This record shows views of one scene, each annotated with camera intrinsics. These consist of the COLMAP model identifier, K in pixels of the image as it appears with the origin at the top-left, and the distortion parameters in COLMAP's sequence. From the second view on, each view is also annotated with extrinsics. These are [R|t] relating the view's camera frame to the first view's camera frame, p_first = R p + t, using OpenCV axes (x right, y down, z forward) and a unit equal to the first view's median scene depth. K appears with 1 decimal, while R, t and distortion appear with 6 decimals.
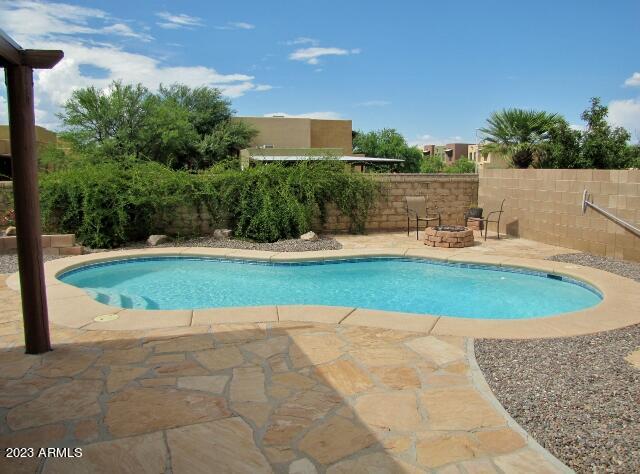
lens RADIAL K [[554.7, 0, 320.2], [0, 554.7, 238.5], [0, 0, 1]] dist [-0.151407, 0.099303]
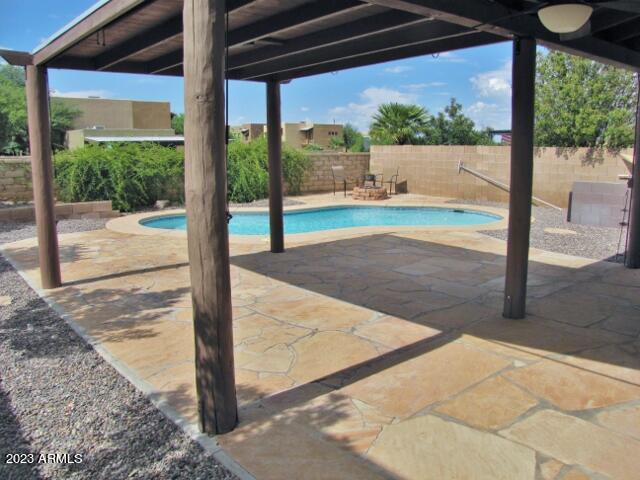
lens RADIAL K [[554.7, 0, 320.9], [0, 554.7, 240.6], [0, 0, 1]] dist [-0.151407, 0.099303]
pose [[0.916632, -0.067894, 0.393925, -0.421825], [0.052155, 0.997359, 0.050536, 0.037126], [-0.396316, -0.025777, 0.917752, -0.251725]]
